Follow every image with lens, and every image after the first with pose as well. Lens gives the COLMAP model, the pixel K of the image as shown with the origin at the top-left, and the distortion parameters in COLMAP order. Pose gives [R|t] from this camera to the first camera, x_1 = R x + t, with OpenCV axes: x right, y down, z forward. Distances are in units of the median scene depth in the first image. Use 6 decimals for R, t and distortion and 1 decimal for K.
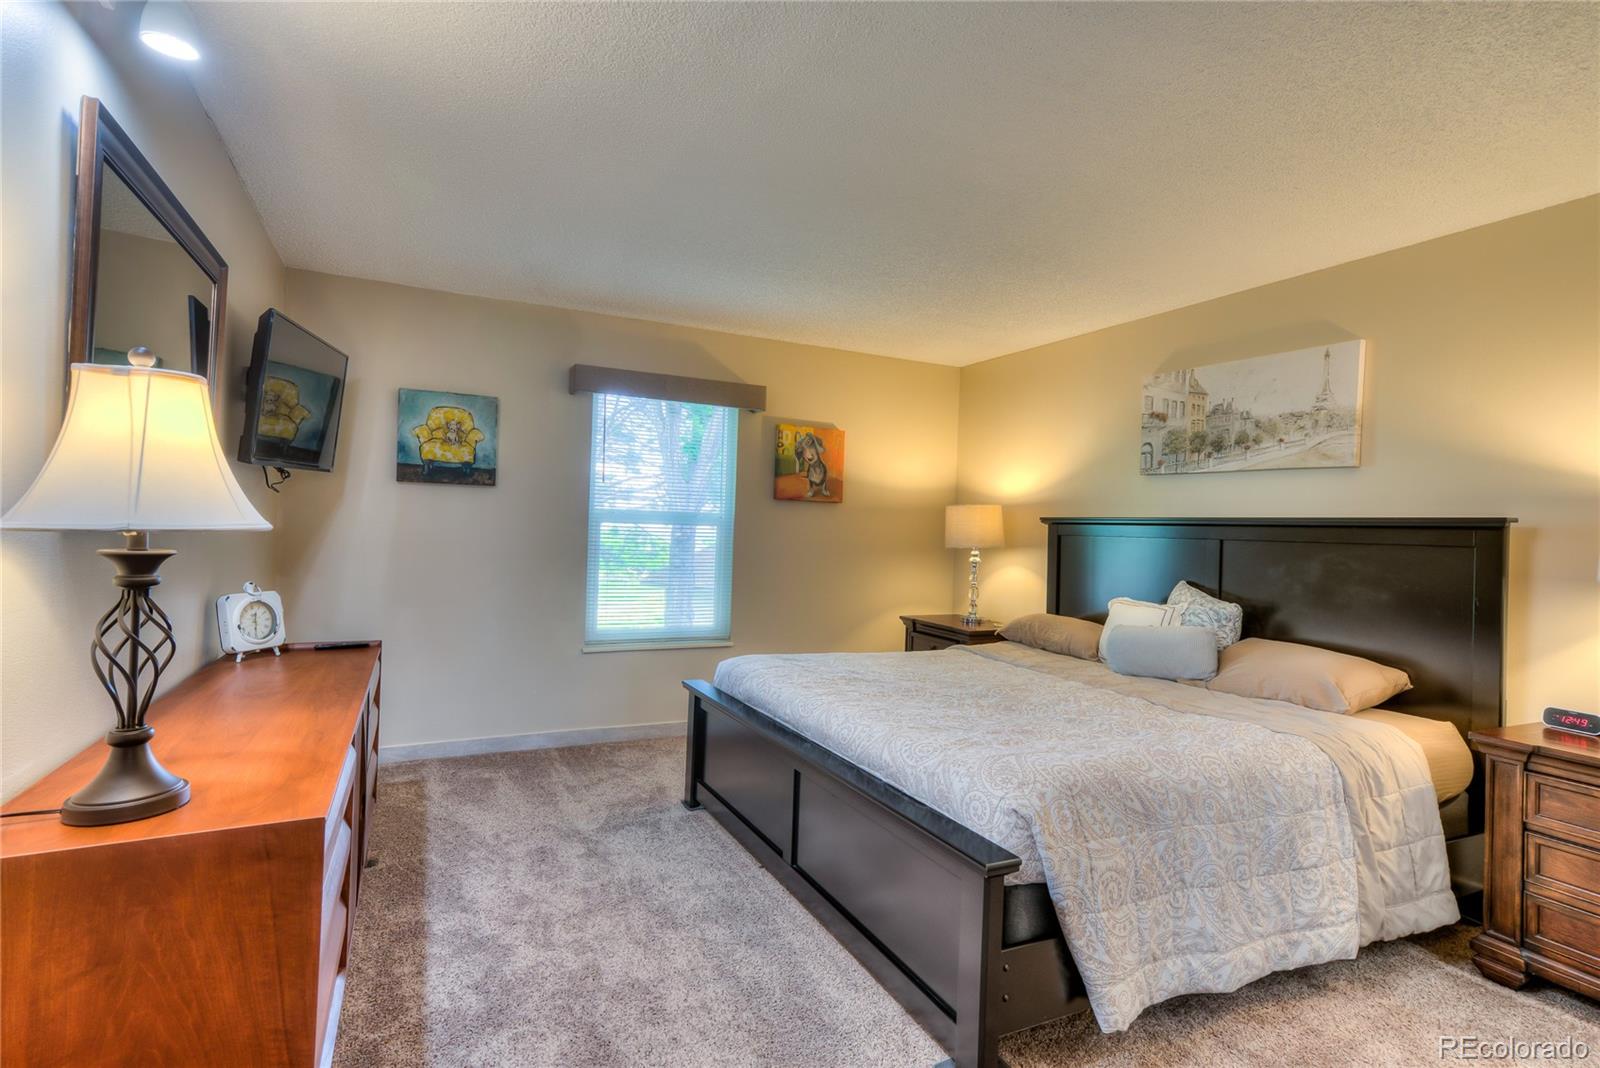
lens RADIAL K [[782.3, 0, 795.4], [0, 782.3, 526.7], [0, 0, 1]] dist [0.006728, 0.021587]
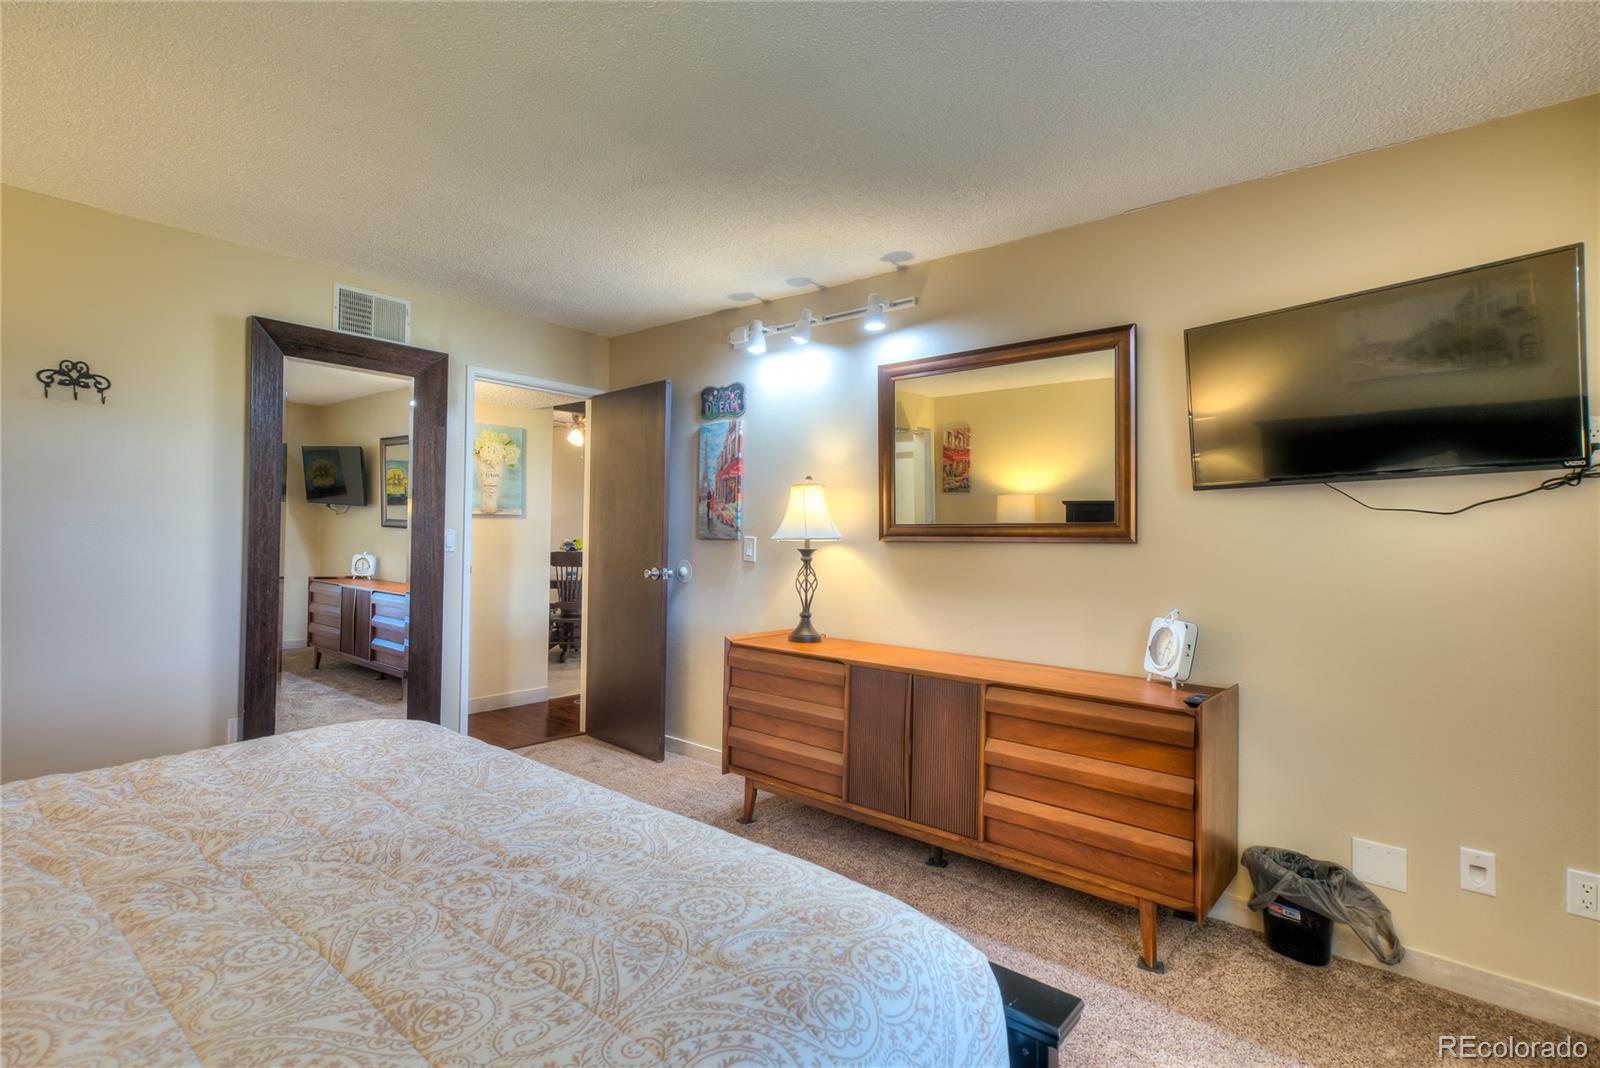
lens RADIAL K [[772.9, 0, 796.2], [0, 772.9, 528.6], [0, 0, 1]] dist [0.026722, 0.001038]
pose [[-0.910236, -0.054752, -0.410455, 0.111651], [-0.049406, 0.998499, -0.023629, 0.010426], [0.411132, -0.001229, -0.911575, 1.198580]]
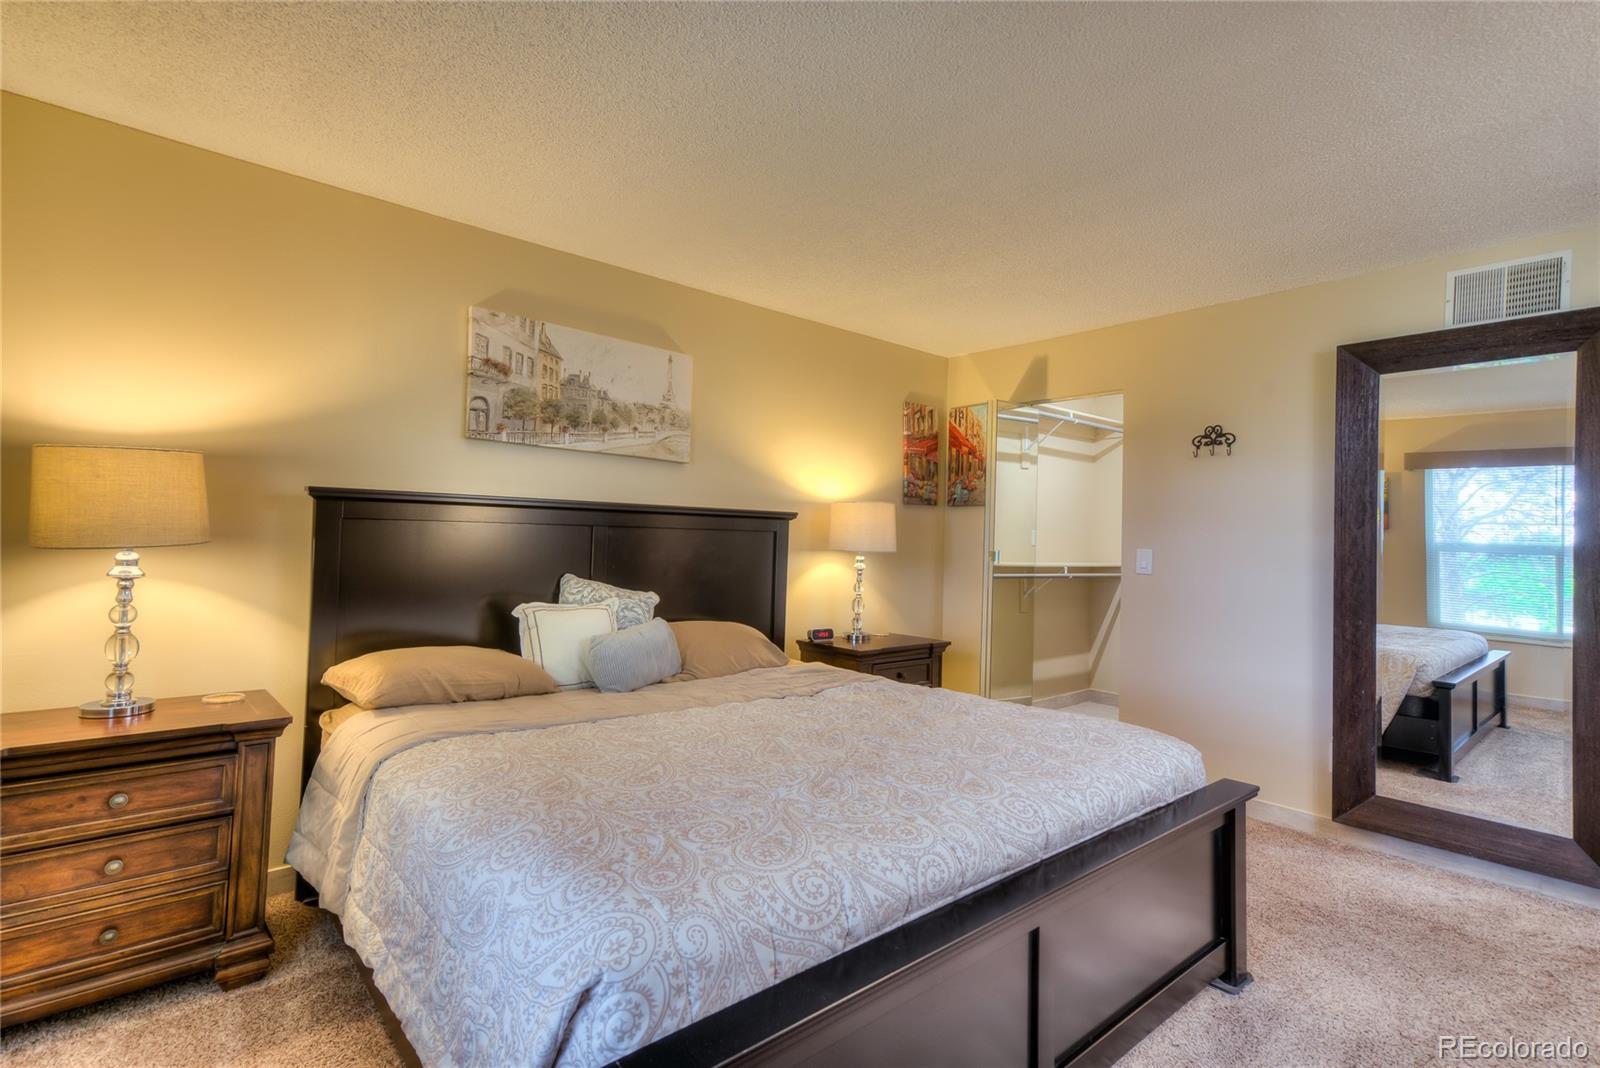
lens RADIAL K [[782.4, 0, 798.1], [0, 782.4, 525.8], [0, 0, 1]] dist [0.006740, 0.016728]
pose [[-0.261498, -0.023255, 0.964924, -0.387446], [-0.036327, 0.999239, 0.014238, -0.005142], [-0.964520, -0.031329, -0.262144, 0.963469]]
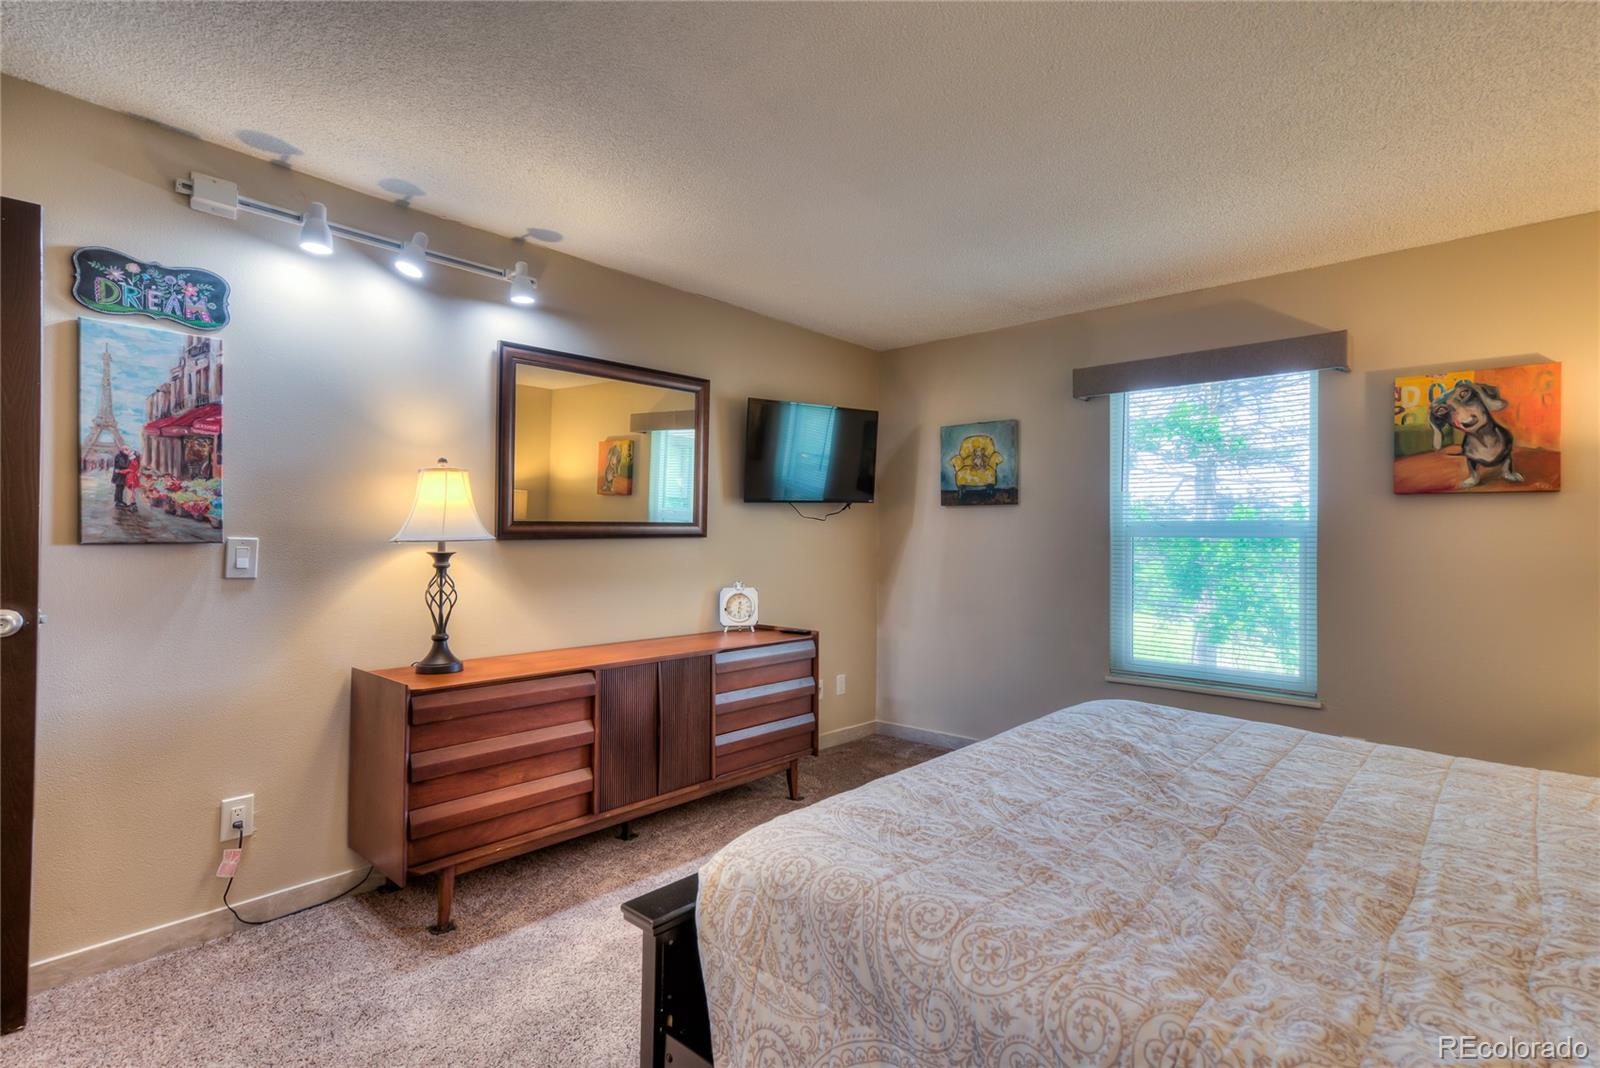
lens RADIAL K [[779.1, 0, 792.9], [0, 779.1, 528.0], [0, 0, 1]] dist [0.029555, 0.001671]
pose [[0.369237, -0.038159, -0.928551, 0.518516], [0.005189, 0.999226, -0.038999, 0.019999], [0.929321, 0.009582, 0.369149, 0.382644]]
